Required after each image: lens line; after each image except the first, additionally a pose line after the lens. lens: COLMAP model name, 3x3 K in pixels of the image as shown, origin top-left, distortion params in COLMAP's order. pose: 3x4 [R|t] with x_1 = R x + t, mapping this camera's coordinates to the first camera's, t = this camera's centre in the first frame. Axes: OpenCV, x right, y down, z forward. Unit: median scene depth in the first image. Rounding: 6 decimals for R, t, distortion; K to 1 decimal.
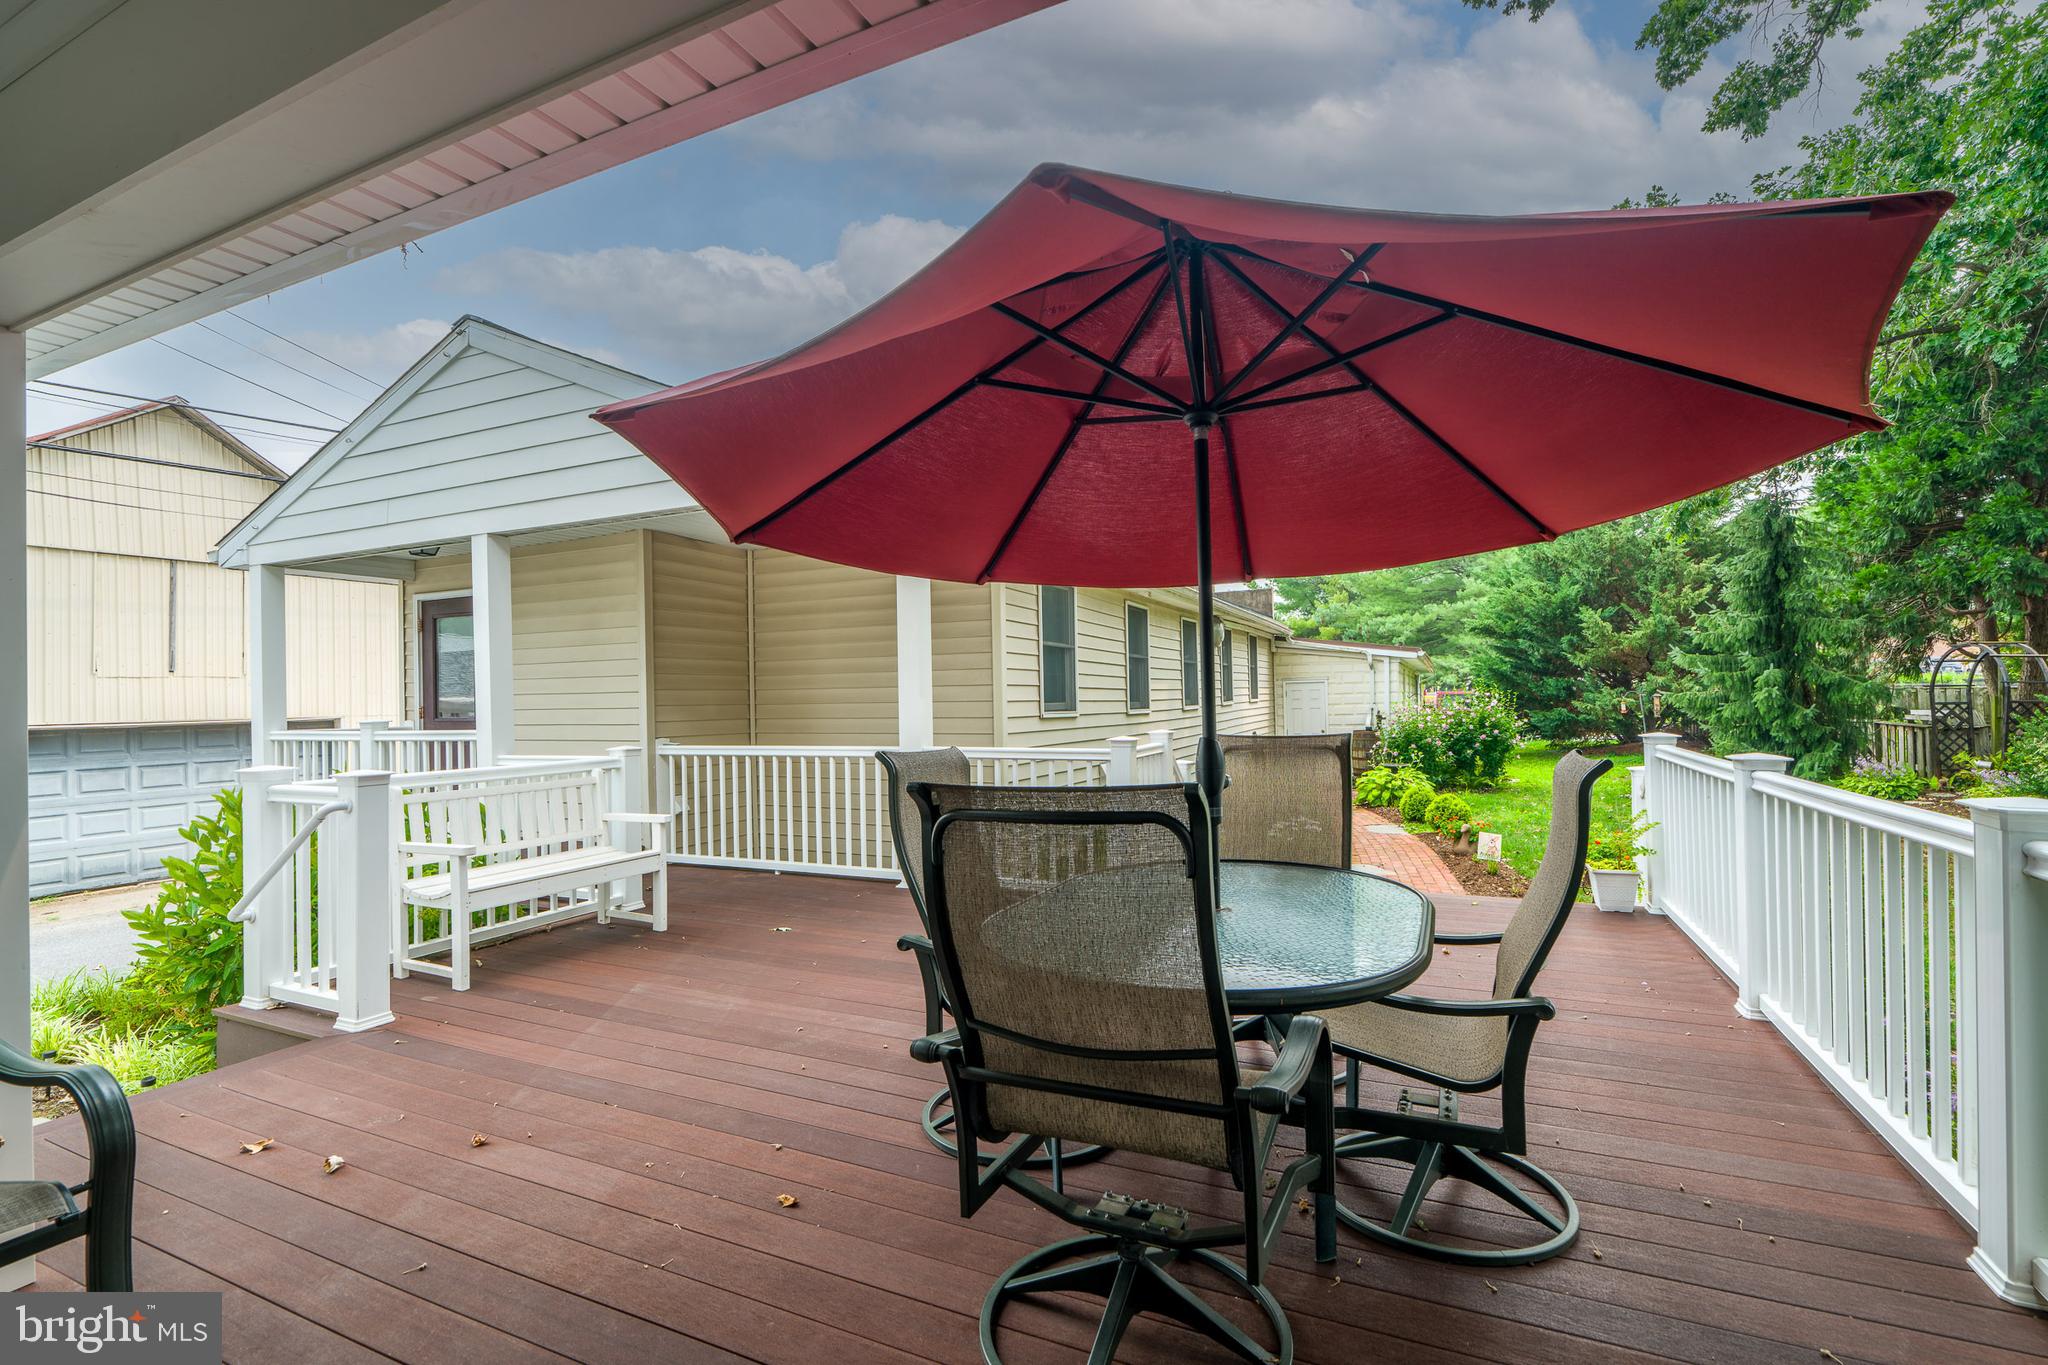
lens RADIAL K [[914.6, 0, 1021.6], [0, 914.6, 690.9], [0, 0, 1]] dist [-0.002234, -0.000409]
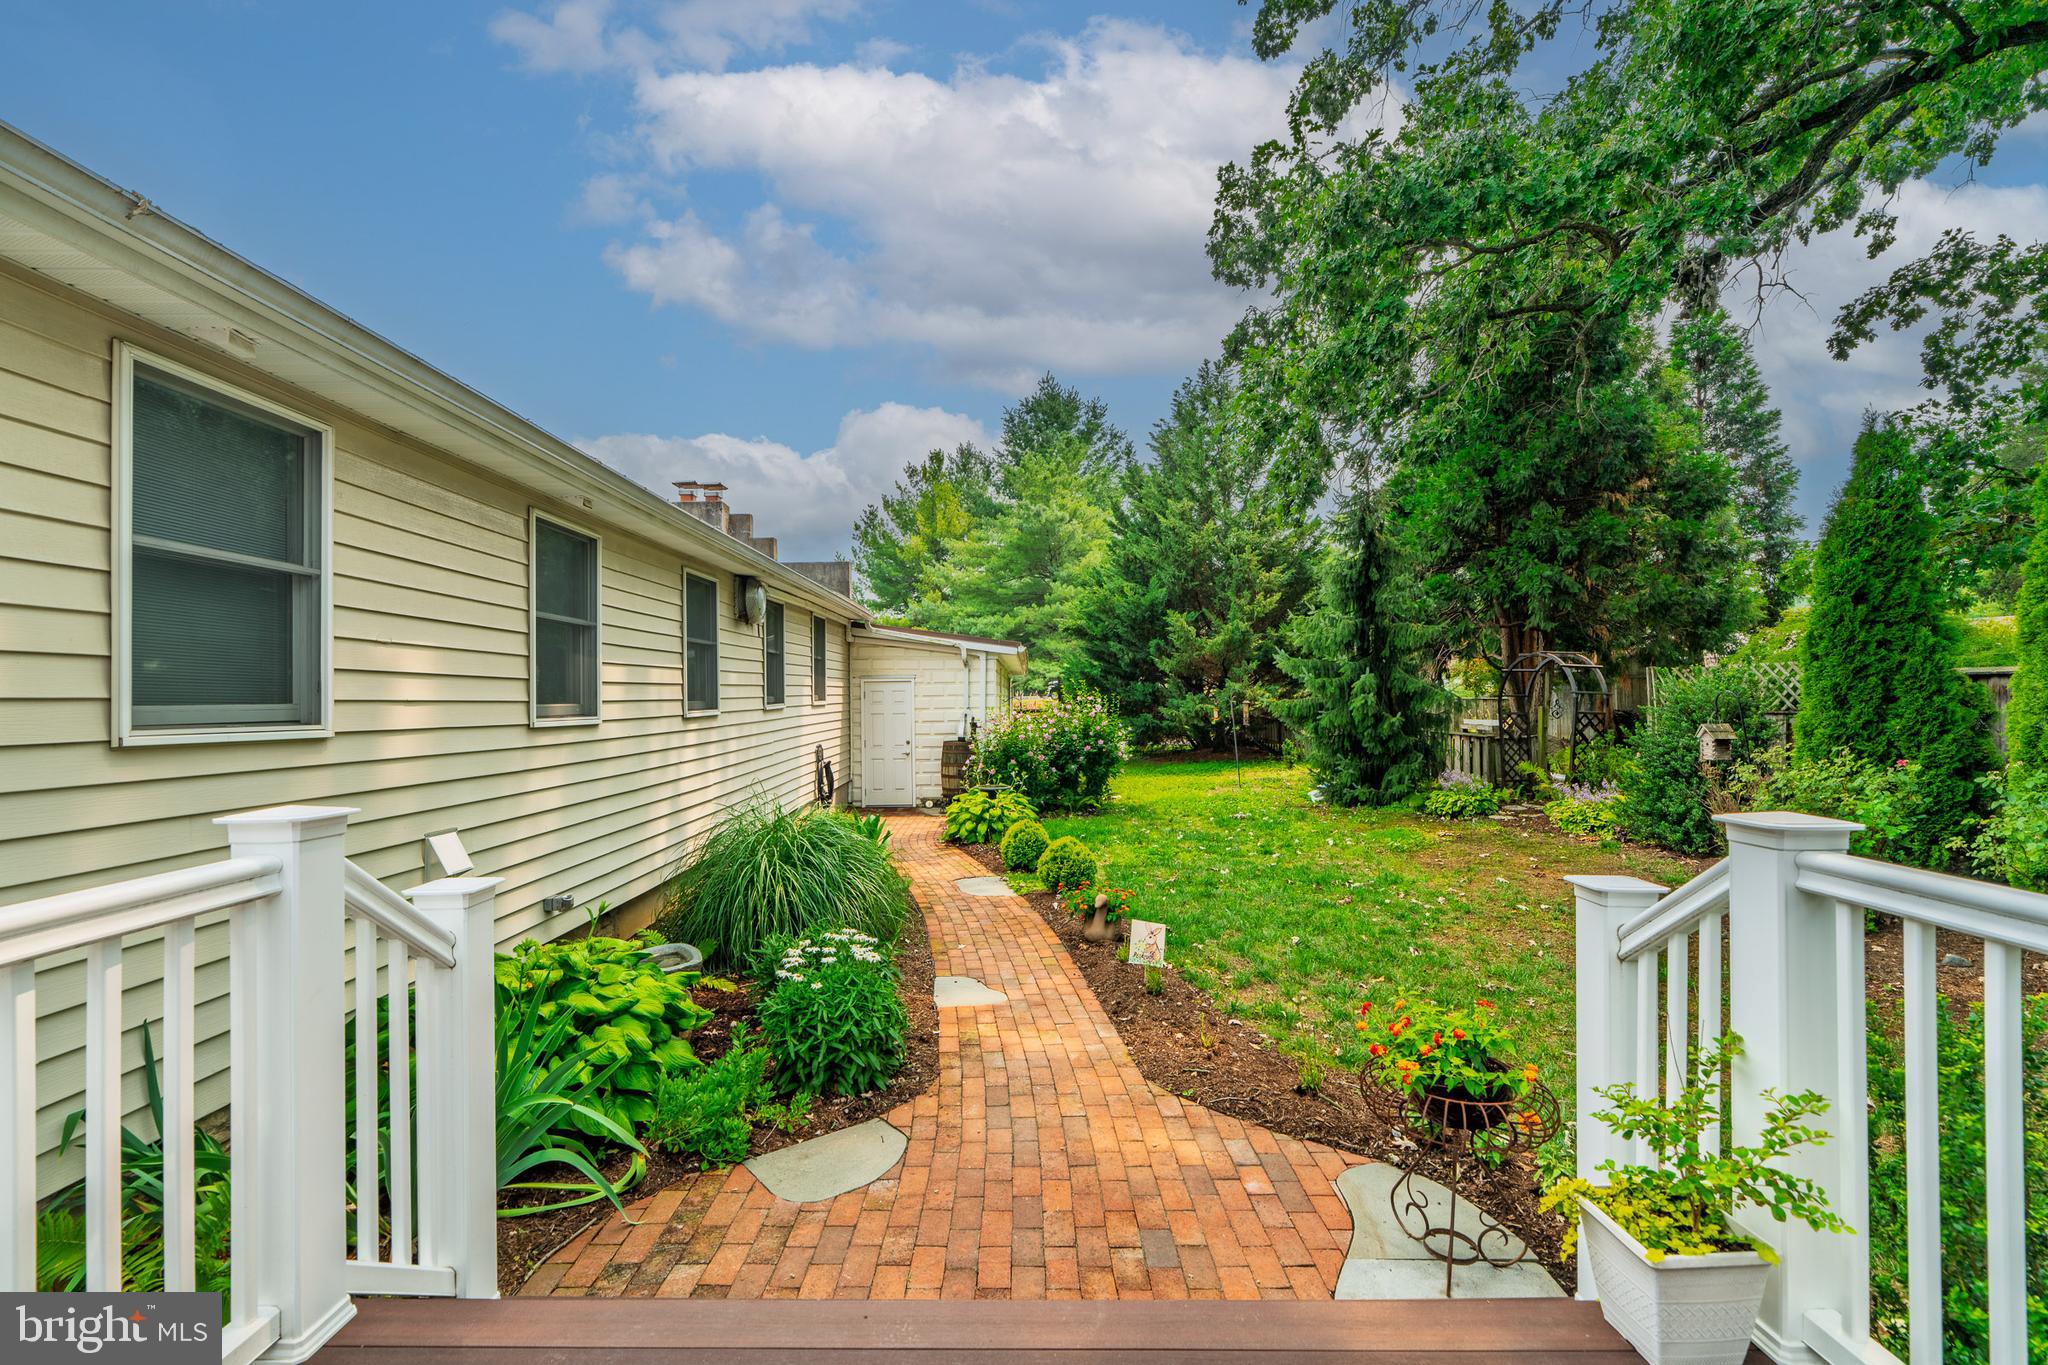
lens RADIAL K [[914.6, 0, 1021.6], [0, 914.6, 690.9], [0, 0, 1]] dist [-0.002234, -0.000409]
pose [[0.908156, 0.015478, 0.418345, 0.087367], [-0.014369, 0.999880, -0.005800, 0.002018], [-0.418385, -0.000744, 0.908270, 0.239263]]
